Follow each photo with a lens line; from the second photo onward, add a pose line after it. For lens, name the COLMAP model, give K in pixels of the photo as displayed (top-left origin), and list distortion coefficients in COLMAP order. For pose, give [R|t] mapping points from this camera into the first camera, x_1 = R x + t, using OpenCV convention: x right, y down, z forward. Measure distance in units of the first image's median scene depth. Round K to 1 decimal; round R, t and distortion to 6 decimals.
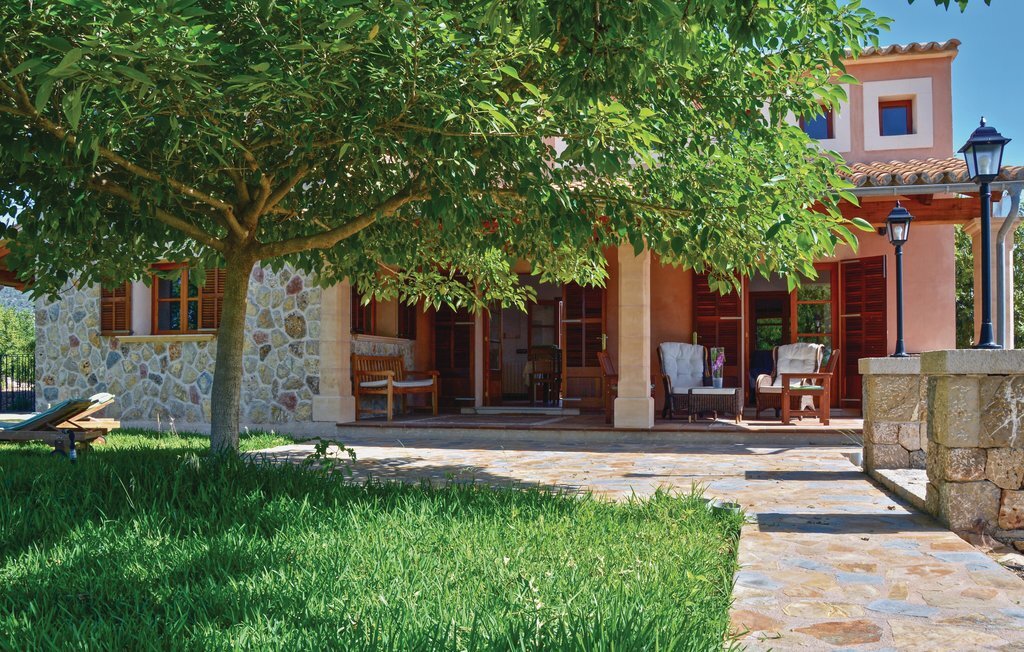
lens RADIAL K [[782.0, 0, 512.5], [0, 782.0, 355.7], [0, 0, 1]] dist [-0.086051, 0.002677]
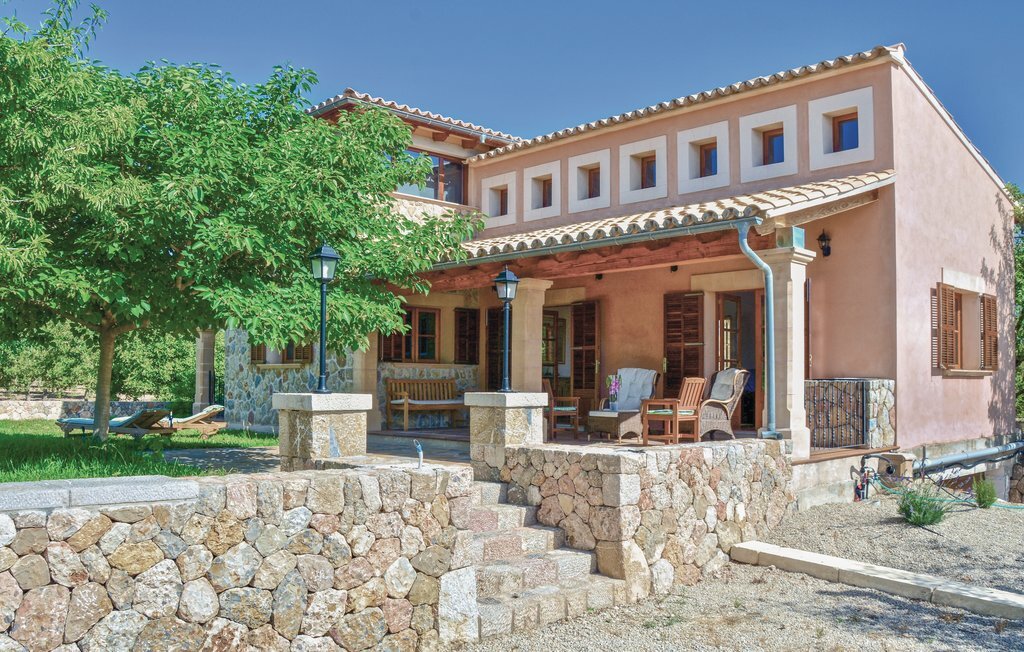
lens RADIAL K [[830.0, 0, 509.7], [0, 830.0, 302.2], [0, 0, 1]] dist [-0.096612, -0.001164]
pose [[0.868717, -0.042887, -0.493448, 0.679252], [0.006440, 0.997138, -0.075327, -0.024358], [0.495267, 0.062260, 0.866507, -0.100701]]
